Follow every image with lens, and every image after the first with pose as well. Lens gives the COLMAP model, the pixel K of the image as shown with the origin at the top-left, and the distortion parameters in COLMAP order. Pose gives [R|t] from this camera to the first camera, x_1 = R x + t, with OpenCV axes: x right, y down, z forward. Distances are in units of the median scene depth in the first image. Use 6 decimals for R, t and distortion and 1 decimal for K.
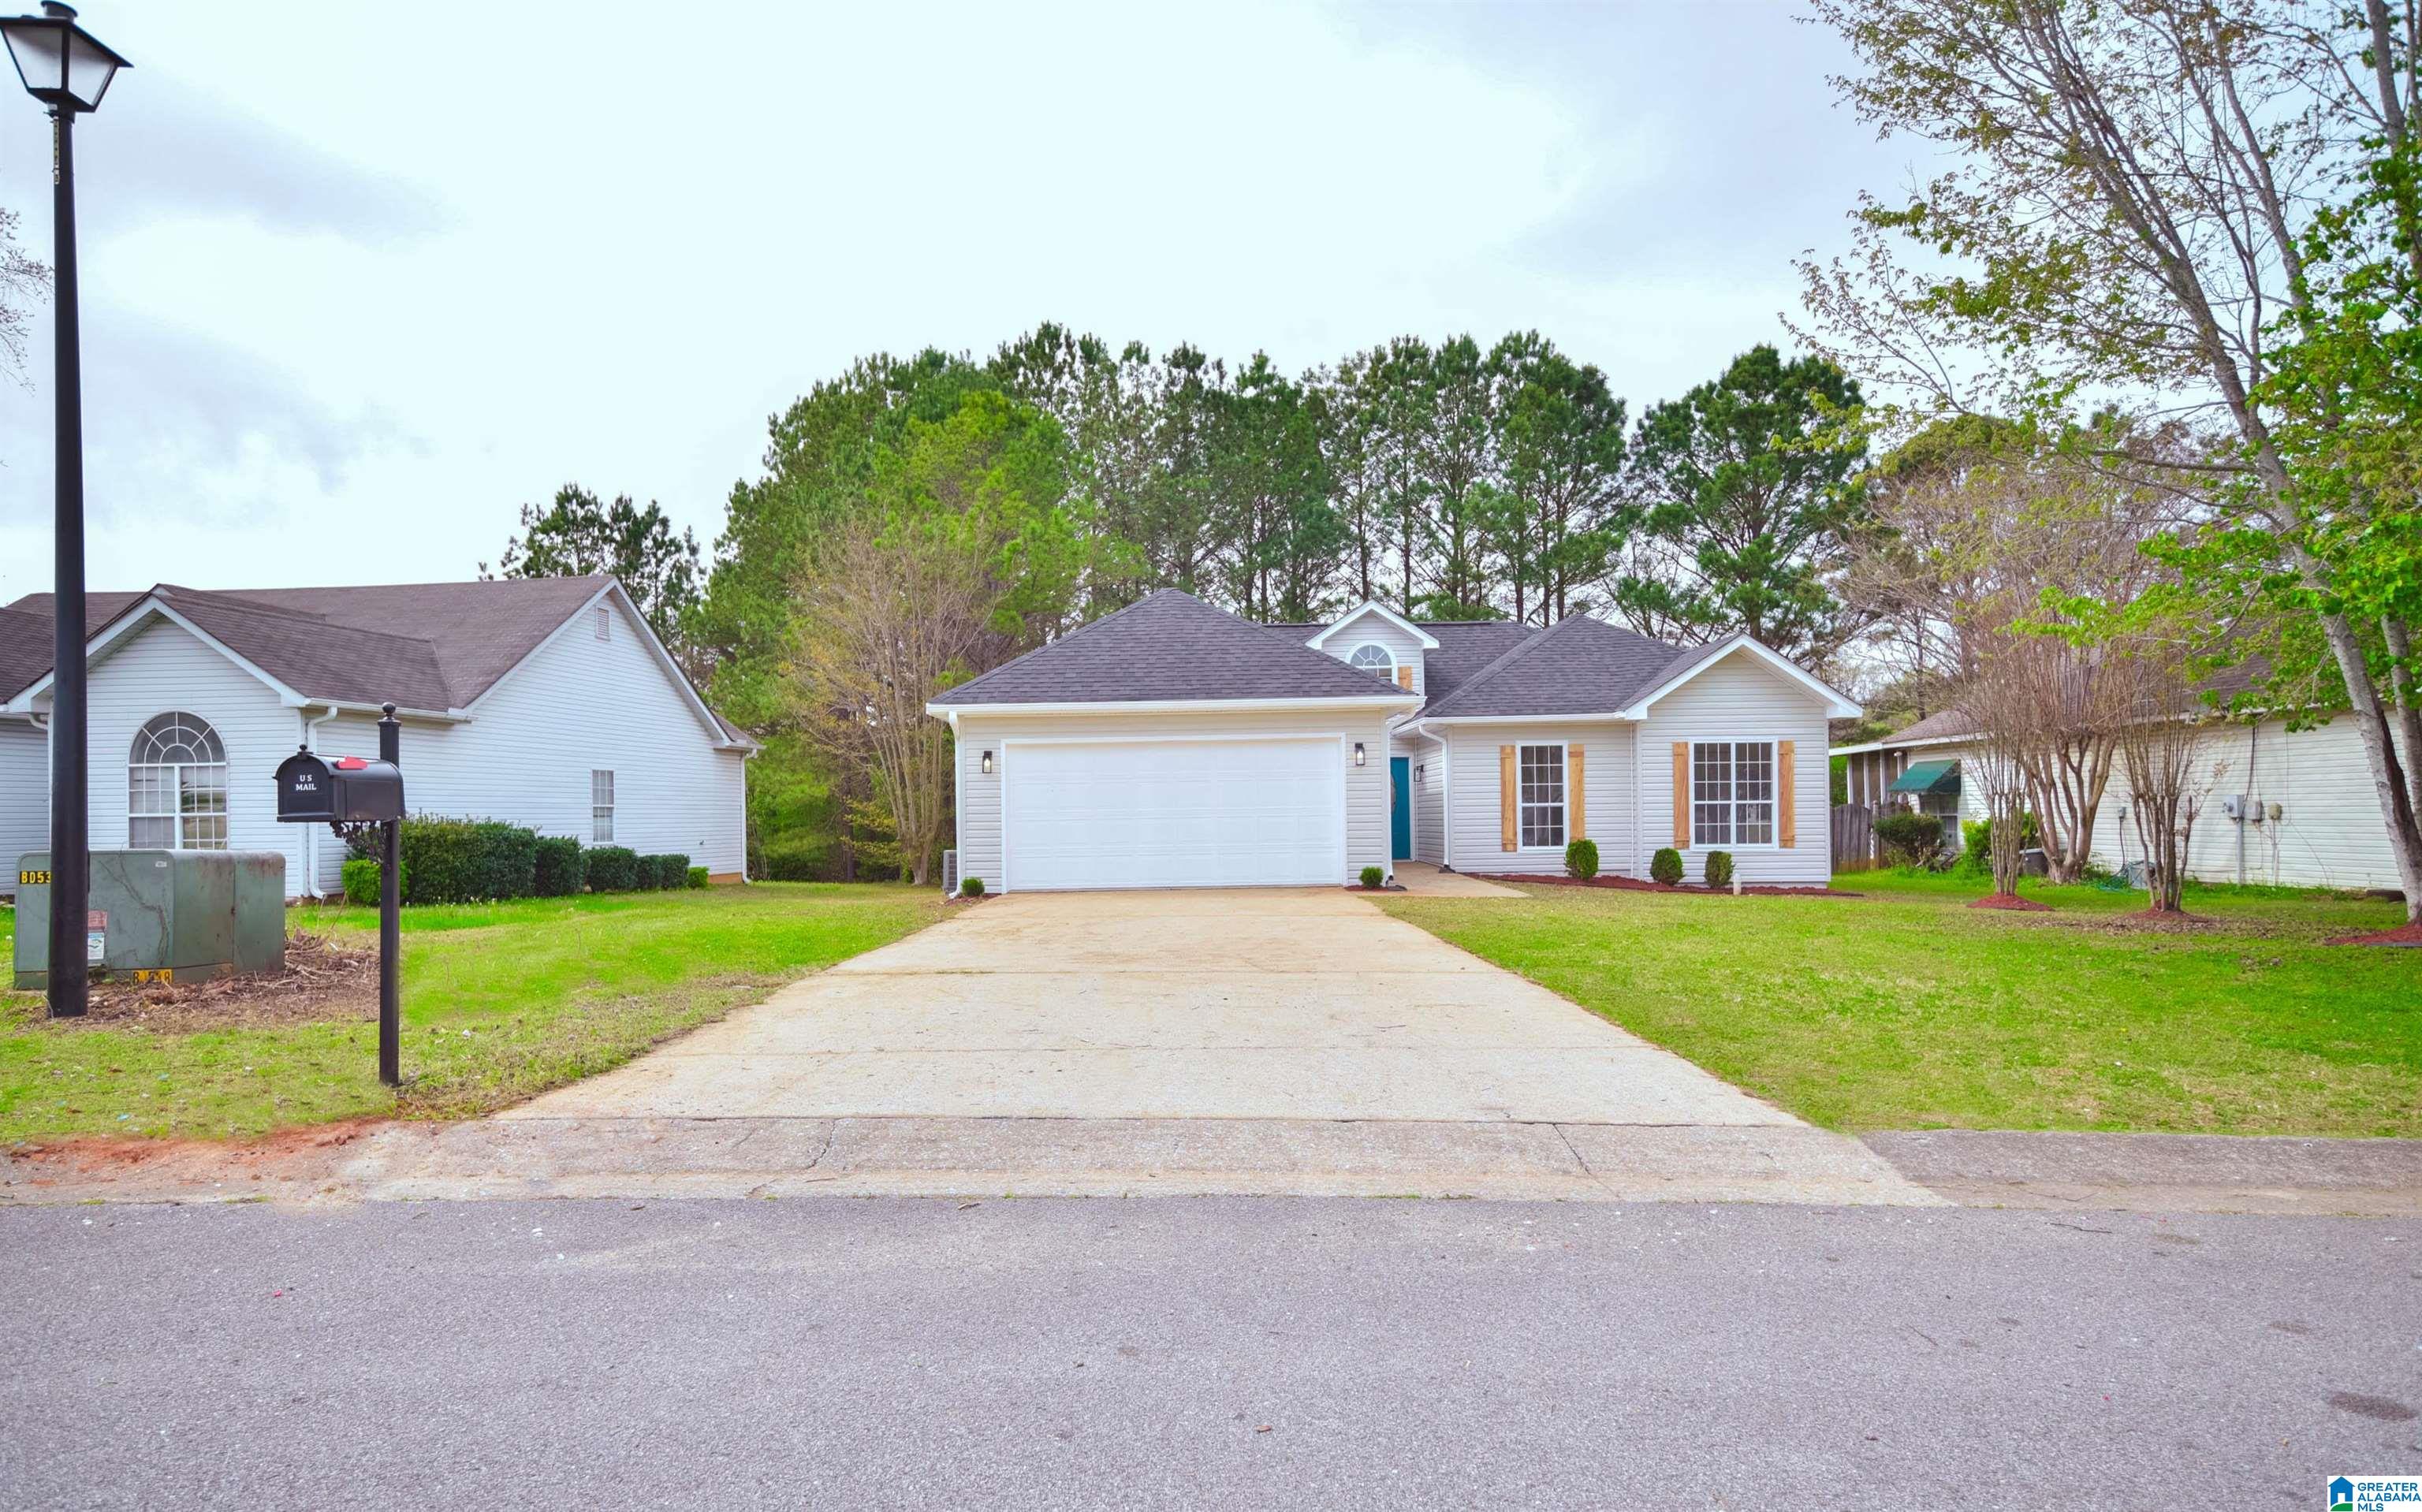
lens RADIAL K [[1383.7, 0, 1211.2], [0, 1383.7, 813.2], [0, 0, 1]] dist [0.031922, 0.029003]
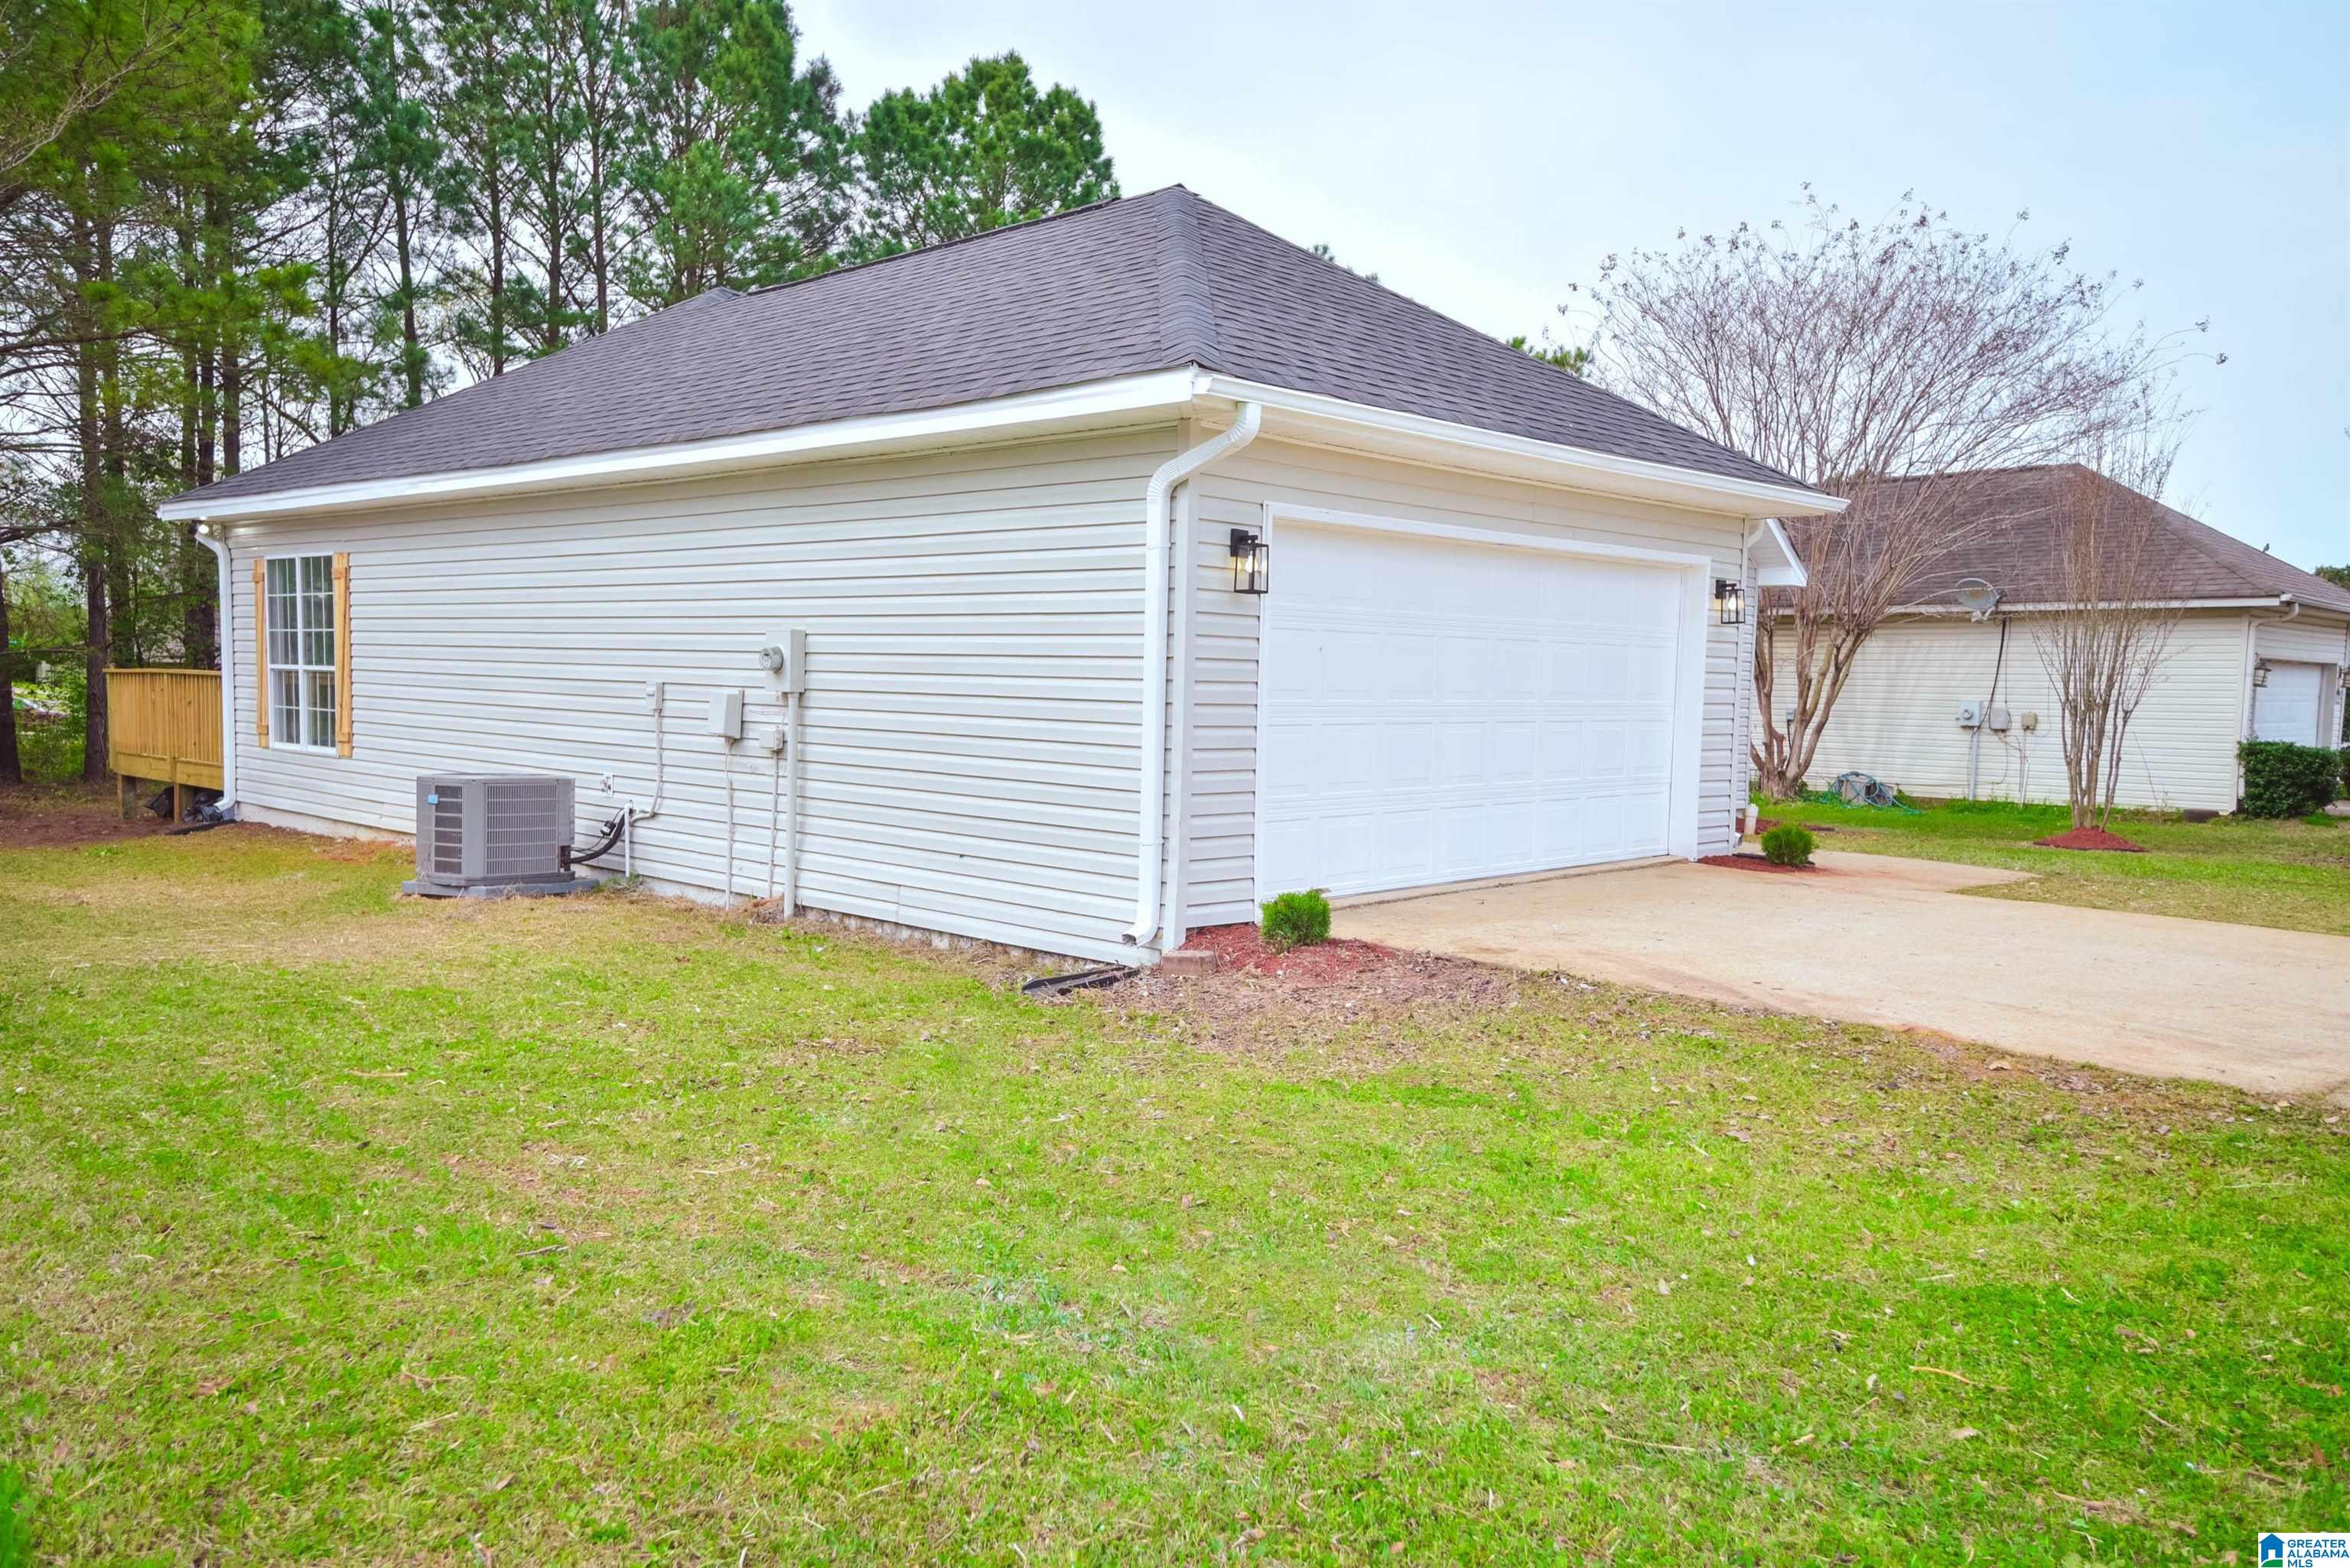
lens RADIAL K [[1660.3, 0, 1173.4], [0, 1660.3, 796.0], [0, 0, 1]] dist [0.112919, 0.000115]
pose [[0.710513, -0.018780, 0.703433, -0.279100], [-0.035337, 0.997430, 0.062322, -0.001592], [-0.702796, -0.069137, 0.708024, 0.408264]]
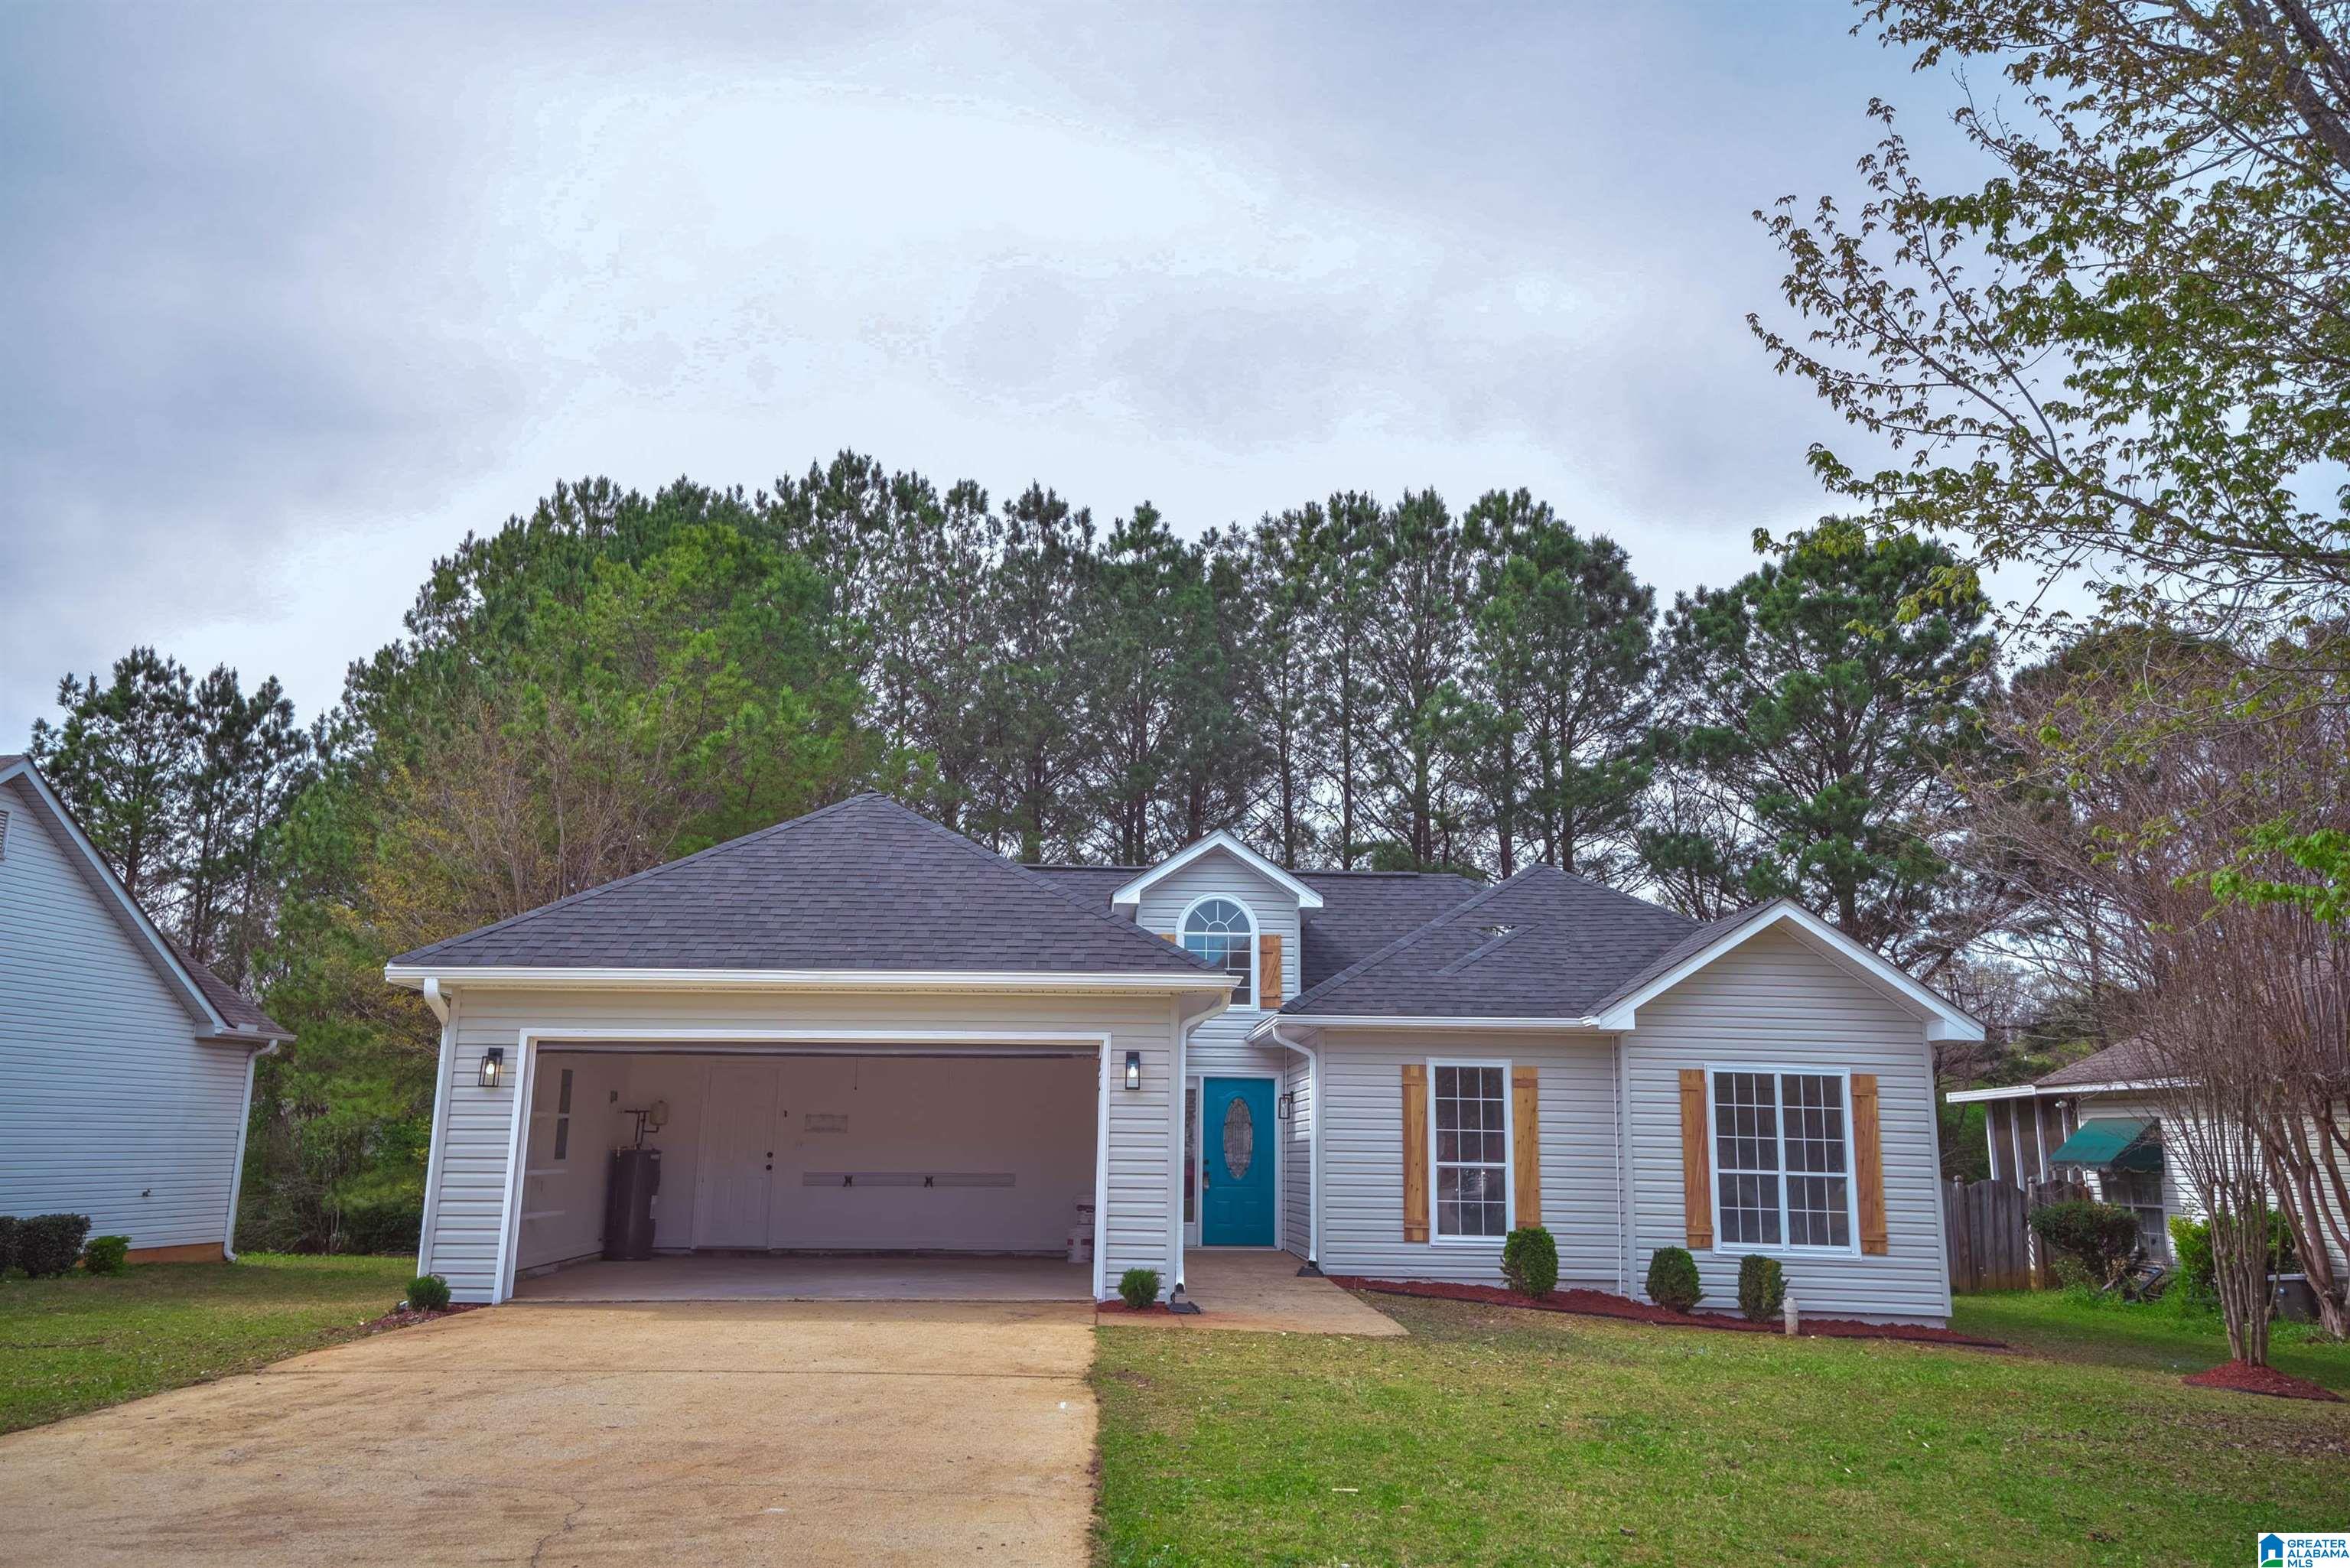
lens RADIAL K [[1879.2, 0, 1175.0], [0, 1879.2, 784.0], [0, 0, 1]] dist [0.096238, 0.013371]
pose [[0.999325, 0.033523, 0.015037, 0.063658], [-0.030038, 0.981130, -0.191003, -0.005415], [-0.021156, 0.190422, 0.981474, 0.106862]]
